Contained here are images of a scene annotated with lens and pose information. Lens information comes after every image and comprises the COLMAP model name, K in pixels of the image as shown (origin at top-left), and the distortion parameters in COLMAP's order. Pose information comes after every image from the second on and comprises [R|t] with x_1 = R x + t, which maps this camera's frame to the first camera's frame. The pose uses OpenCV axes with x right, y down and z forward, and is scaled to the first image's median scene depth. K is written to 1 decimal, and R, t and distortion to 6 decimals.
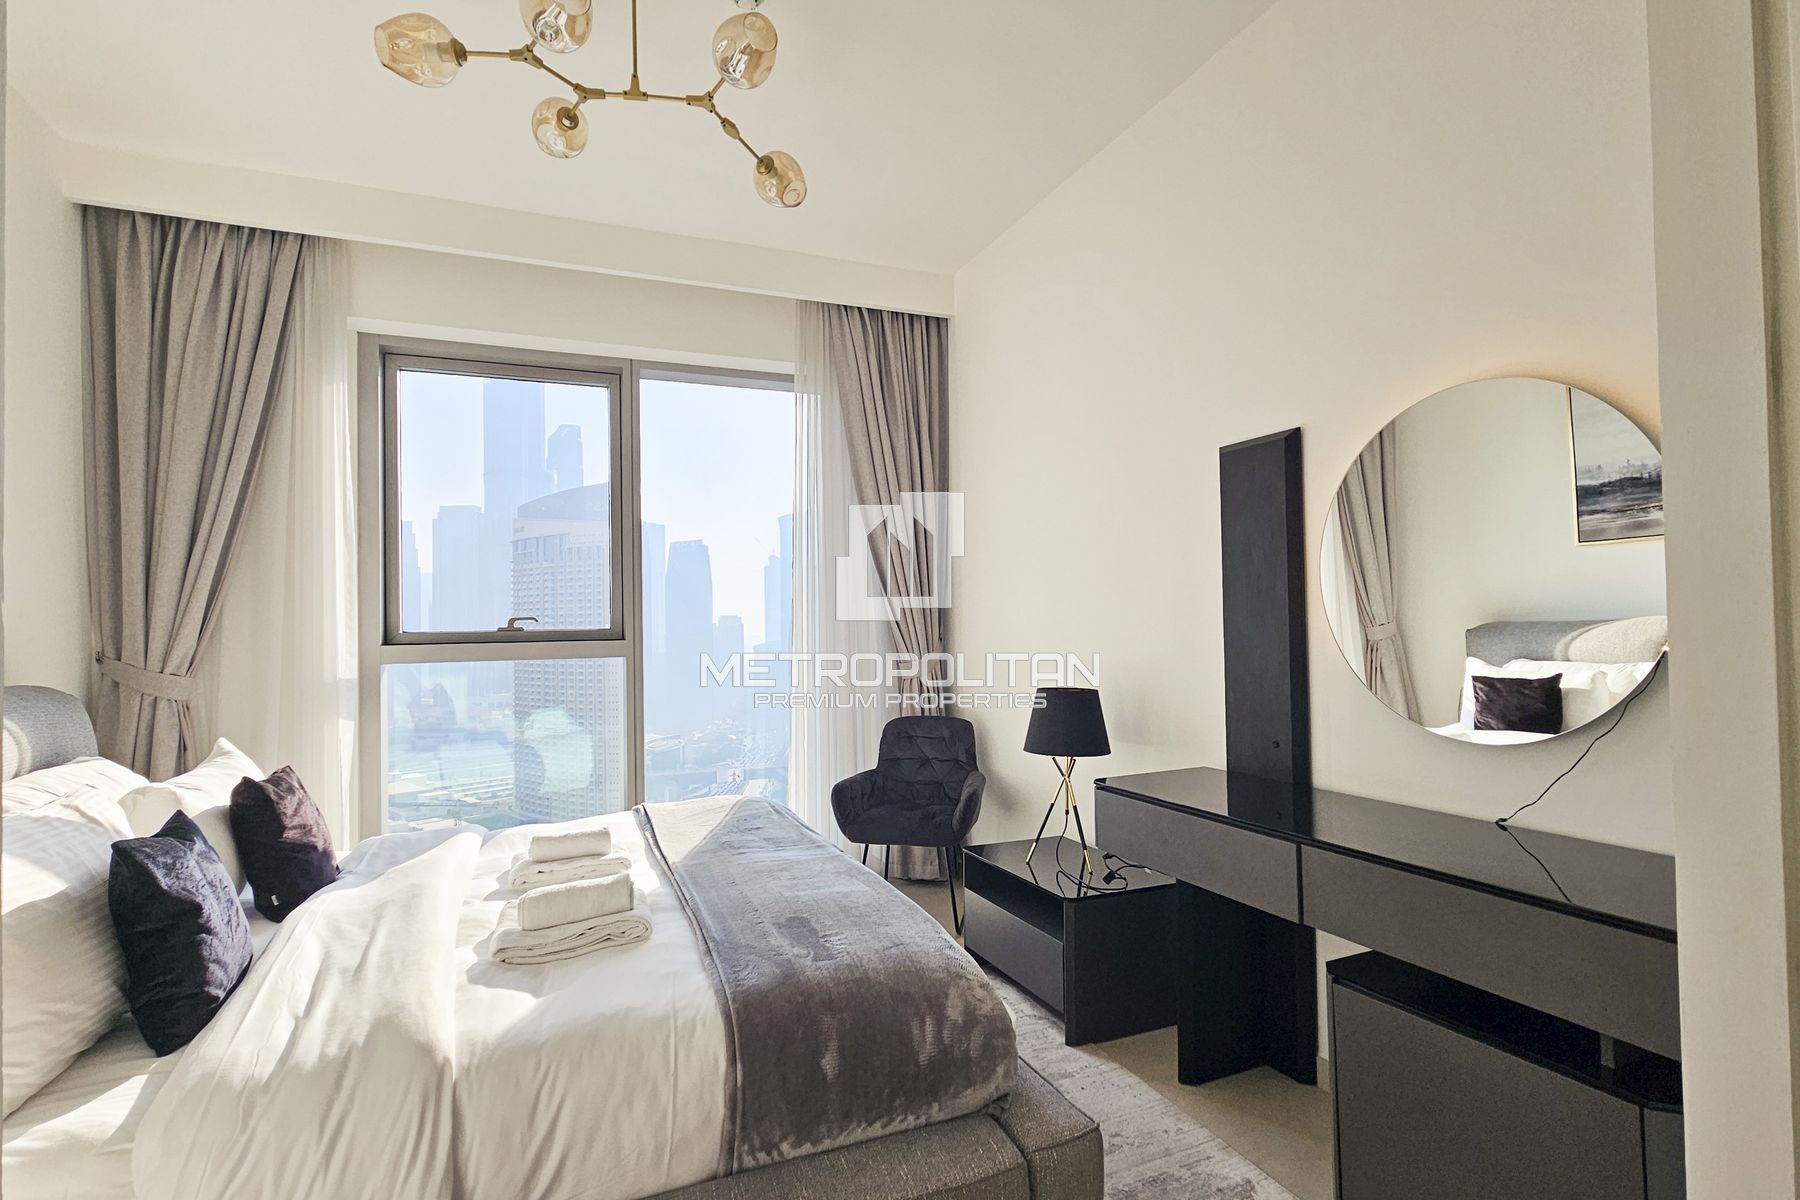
lens RADIAL K [[868.3, 0, 889.3], [0, 868.3, 612.4], [0, 0, 1]] dist [0.002340, 0.000163]
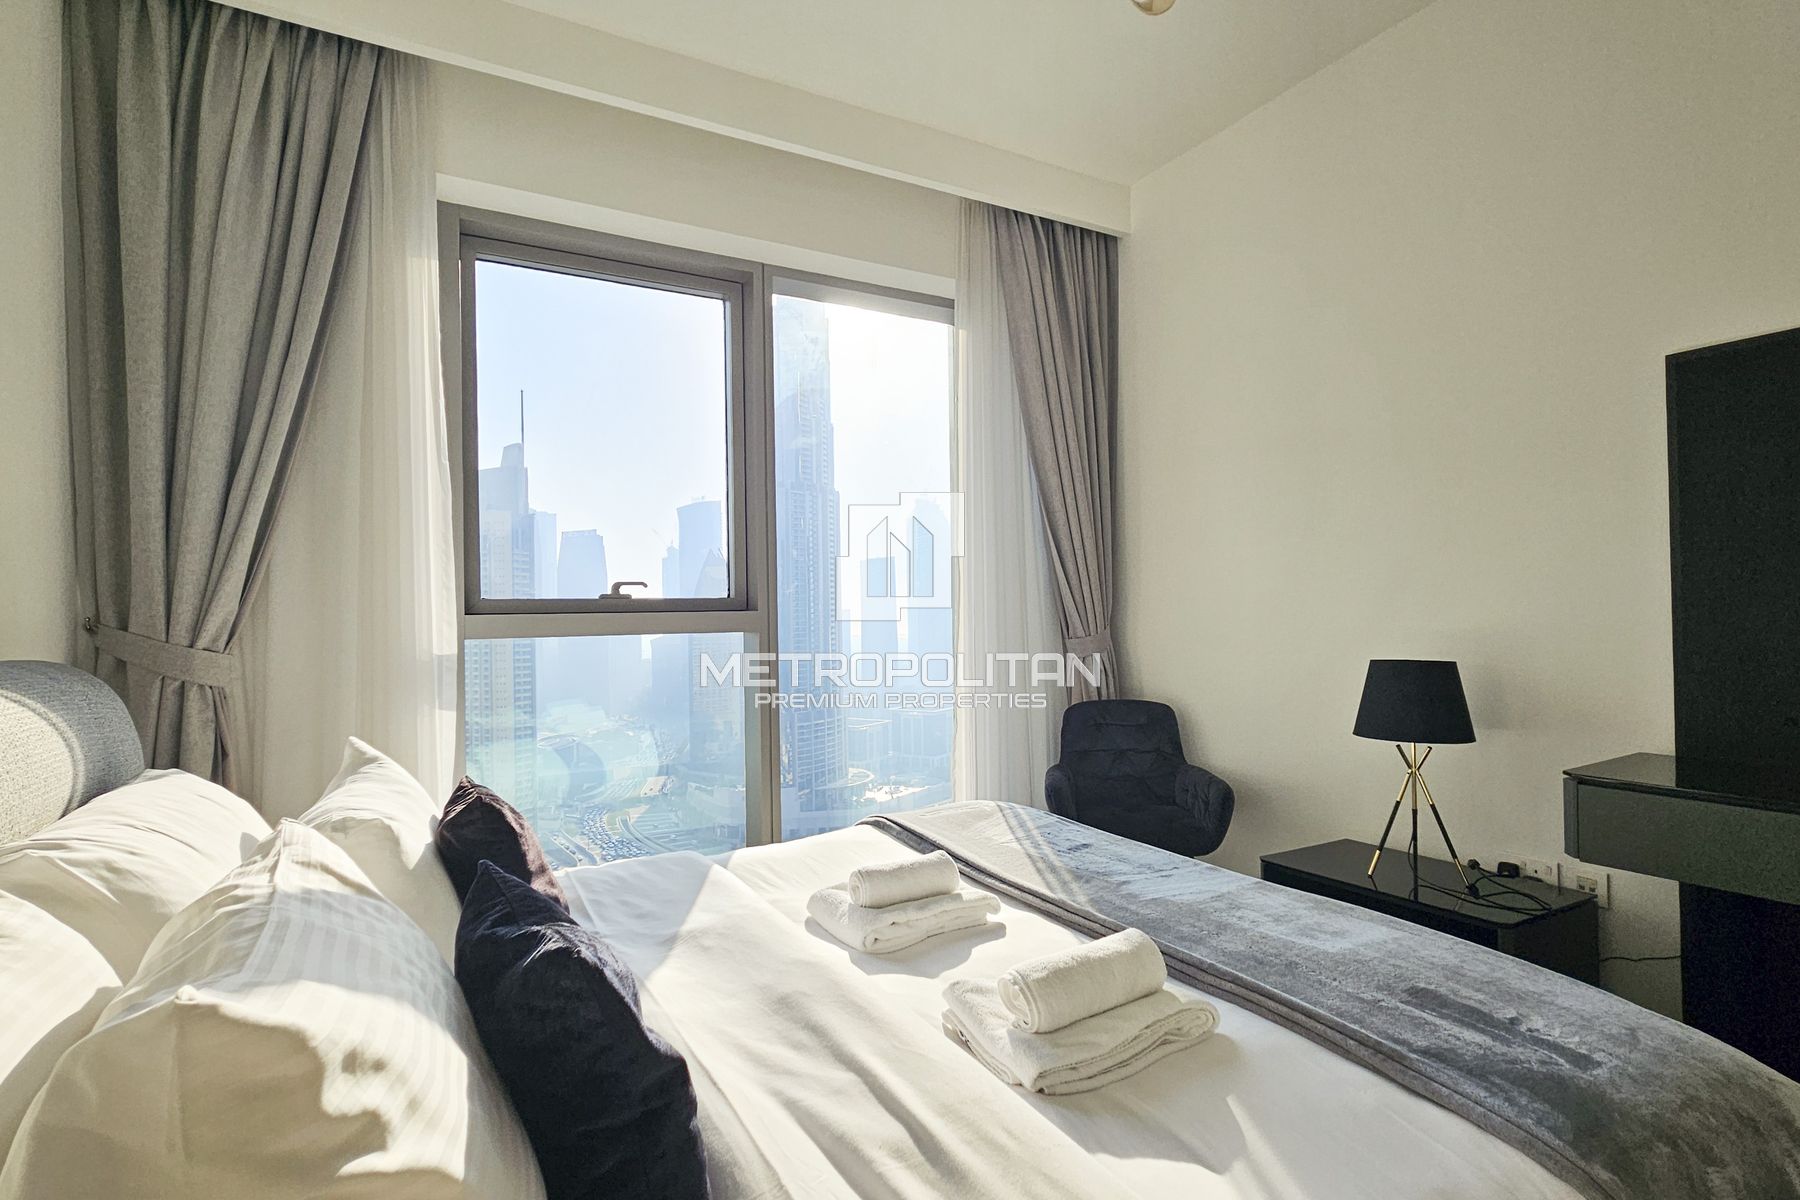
lens RADIAL K [[868.3, 0, 889.3], [0, 868.3, 612.4], [0, 0, 1]] dist [0.002340, 0.000163]
pose [[0.993282, -0.000779, 0.115713, -0.359281], [-0.000140, 0.999969, 0.007931, 0.035540], [-0.115716, -0.007894, 0.993251, 0.238046]]
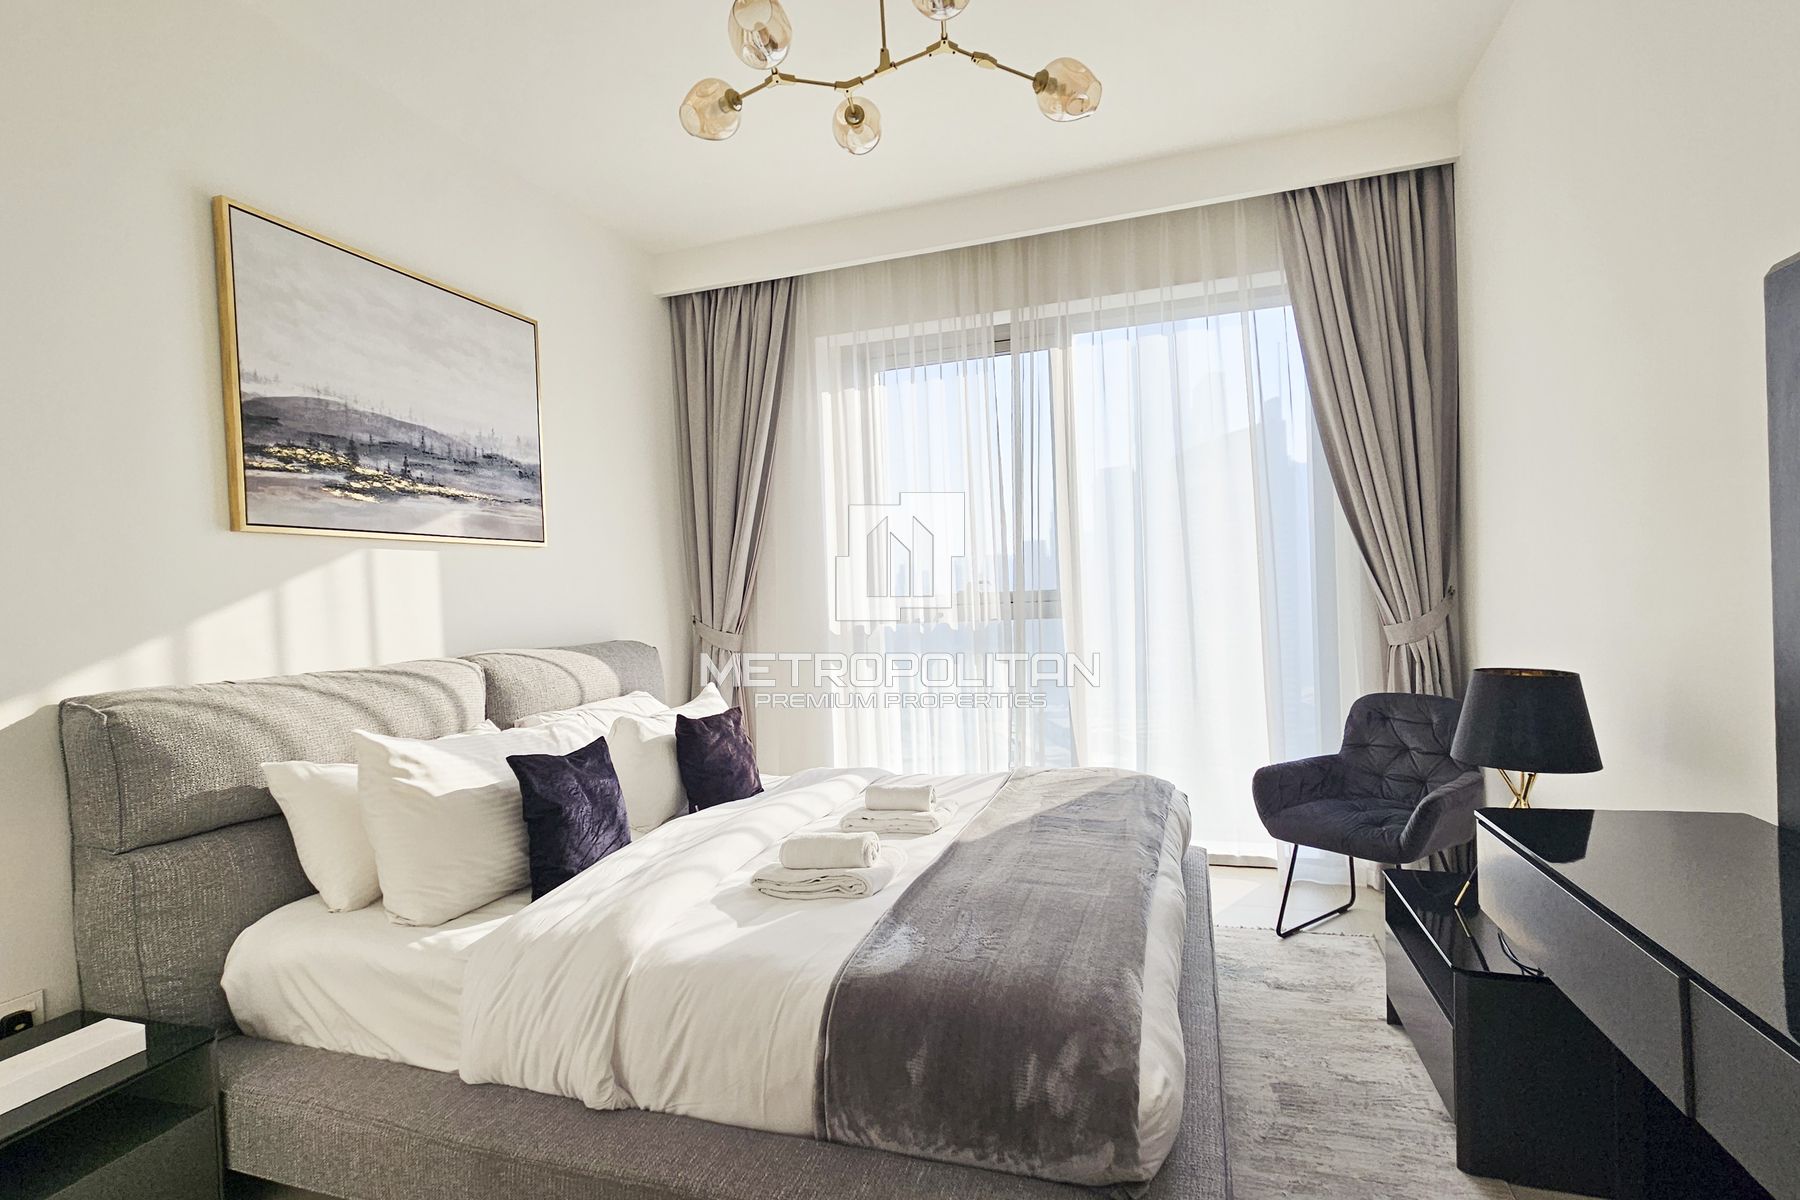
lens RADIAL K [[868.3, 0, 889.3], [0, 868.3, 612.4], [0, 0, 1]] dist [0.002340, 0.000163]
pose [[0.761660, -0.002269, -0.647973, 0.252736], [0.038925, 0.998348, 0.042259, -0.007027], [0.646807, -0.057409, 0.760490, 0.142510]]
